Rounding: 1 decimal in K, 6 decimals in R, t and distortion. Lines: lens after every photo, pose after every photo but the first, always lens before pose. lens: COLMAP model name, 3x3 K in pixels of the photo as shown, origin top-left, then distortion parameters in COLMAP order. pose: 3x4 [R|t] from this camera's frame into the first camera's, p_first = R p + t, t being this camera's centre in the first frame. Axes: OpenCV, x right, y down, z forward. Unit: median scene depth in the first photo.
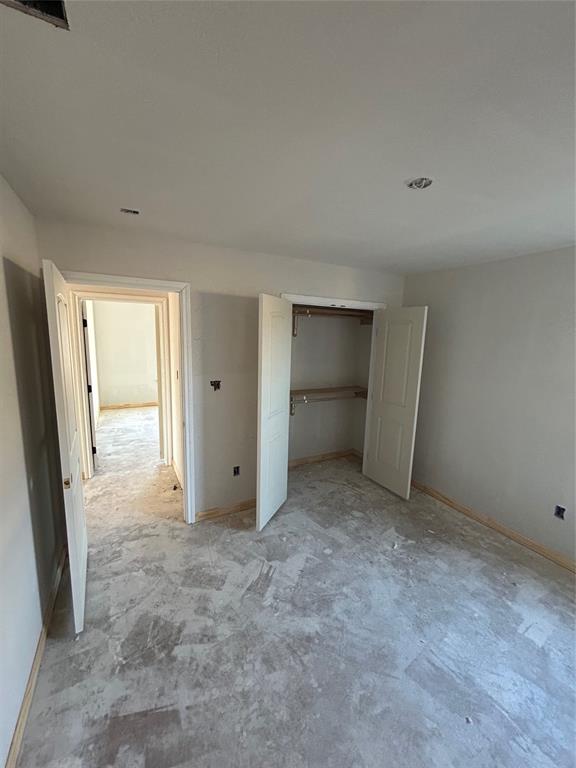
lens RADIAL K [[310.3, 0, 288.5], [0, 310.3, 383.2], [0, 0, 1]] dist [-0.001203, 0.000118]
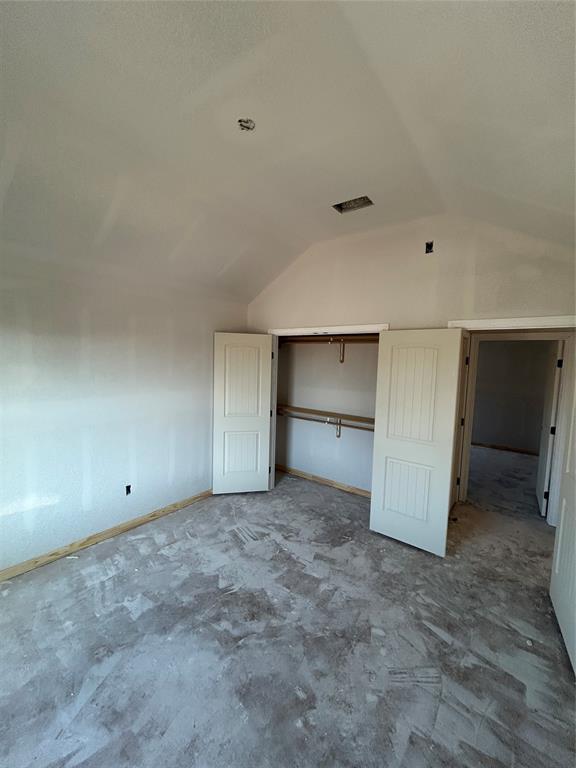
lens RADIAL K [[310.3, 0, 288.8], [0, 310.3, 383.9], [0, 0, 1]] dist [-0.001203, 0.000118]
pose [[-0.404770, -0.116056, 0.907024, -0.862996], [0.103554, 0.979715, 0.171569, -0.272866], [-0.908536, 0.163372, -0.384541, 1.544902]]
